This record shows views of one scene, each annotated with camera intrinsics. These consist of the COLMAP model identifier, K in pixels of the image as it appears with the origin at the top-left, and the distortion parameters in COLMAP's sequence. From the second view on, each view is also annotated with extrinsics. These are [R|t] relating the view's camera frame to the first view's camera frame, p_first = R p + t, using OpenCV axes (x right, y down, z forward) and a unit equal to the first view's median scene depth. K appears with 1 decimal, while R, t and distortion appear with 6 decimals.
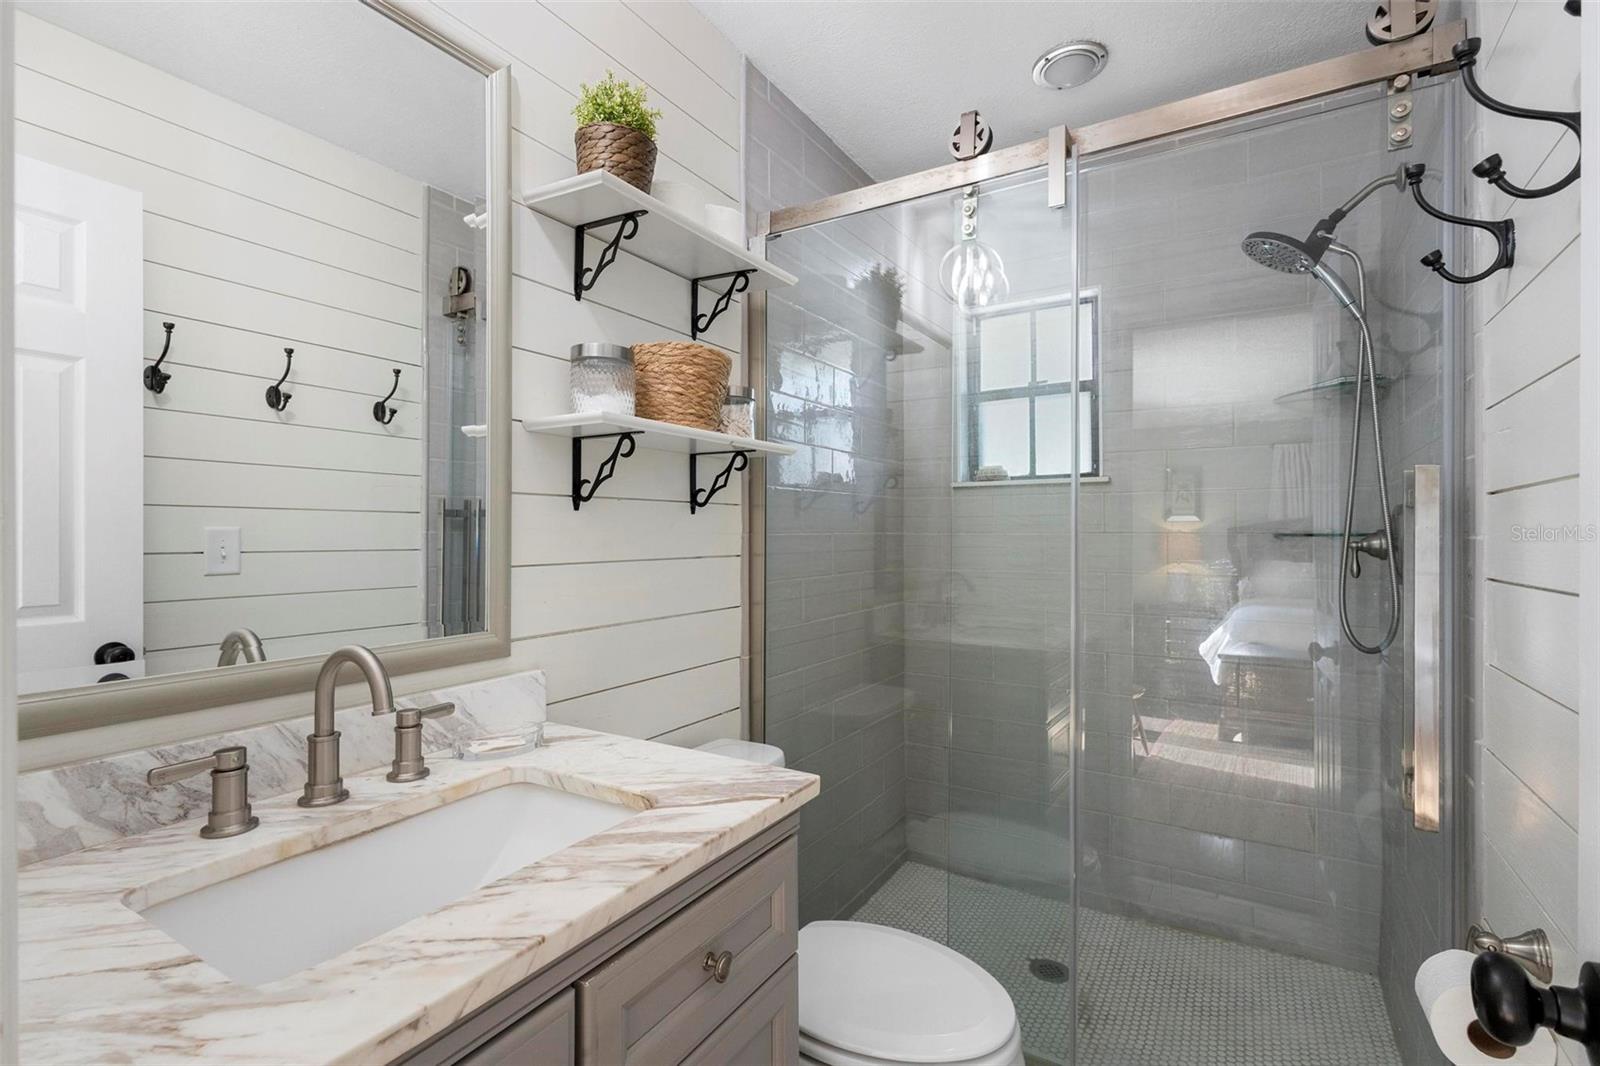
lens RADIAL K [[739.4, 0, 800.0], [0, 739.4, 533.0], [0, 0, 1]] dist [0.002146, 0.000099]
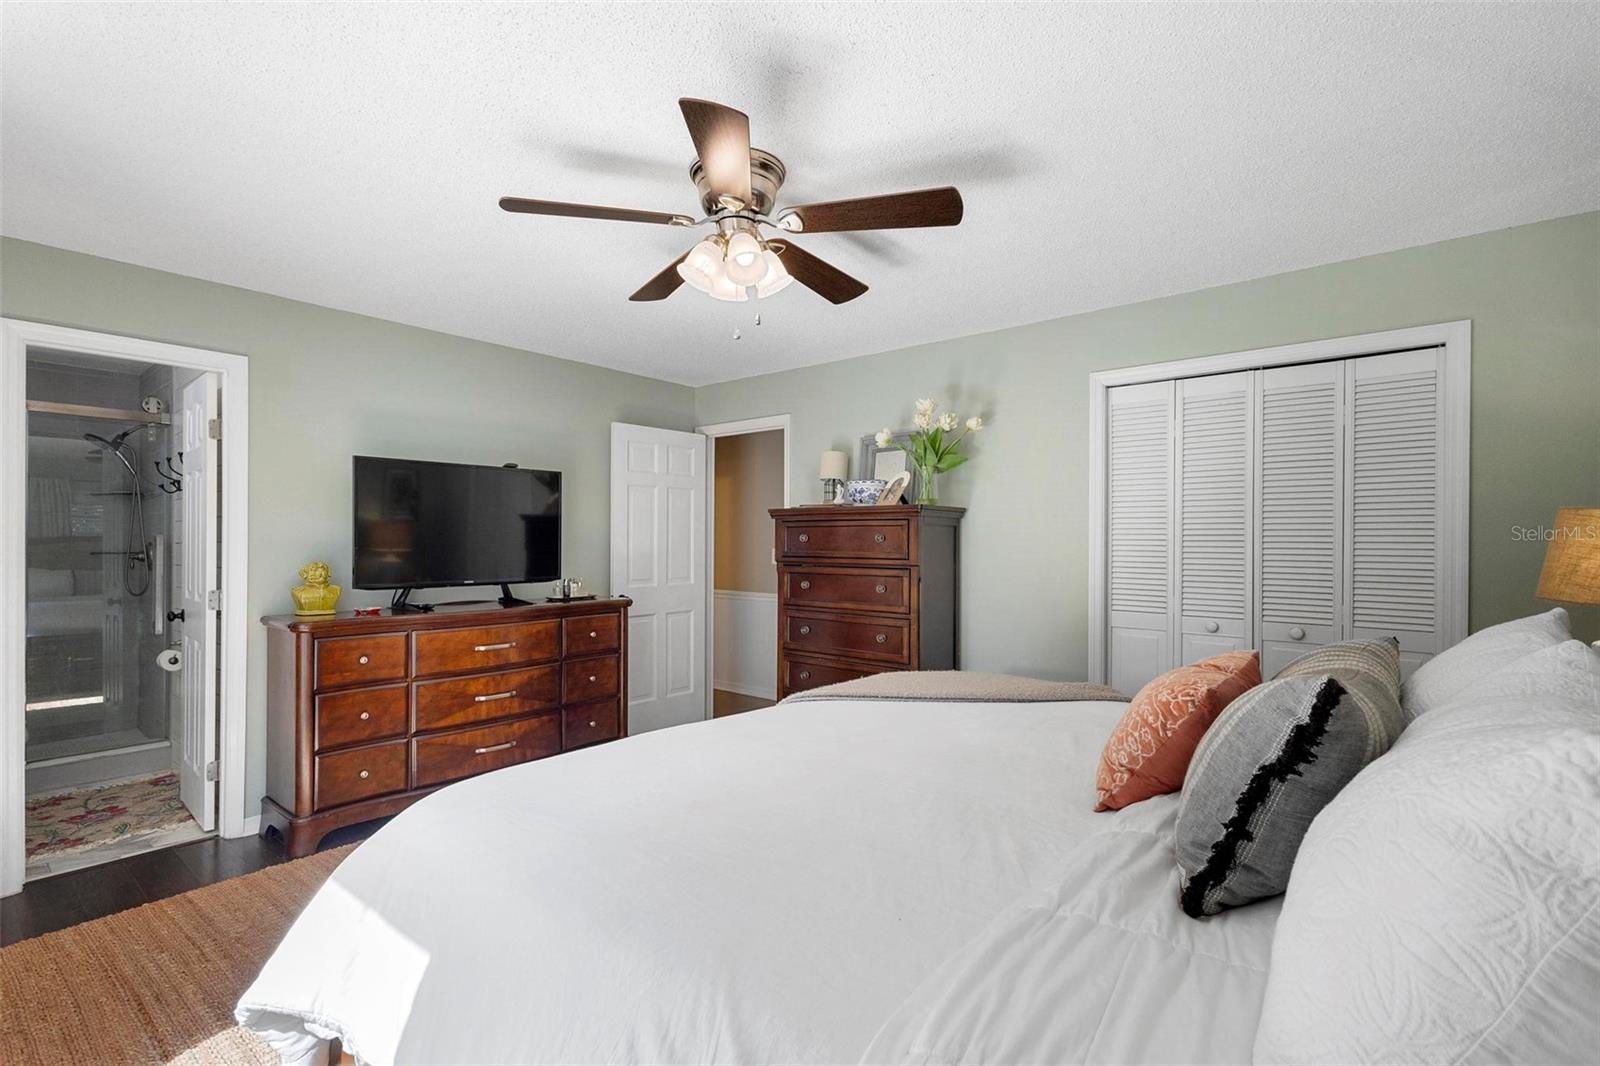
lens RADIAL K [[739.4, 0, 800.0], [0, 739.4, 533.0], [0, 0, 1]] dist [0.002146, 0.000099]
pose [[0.143881, 0.005313, 0.989581, -2.516910], [-0.000383, 0.999986, -0.005313, -0.090341], [-0.989595, 0.000386, 0.143881, -2.883694]]
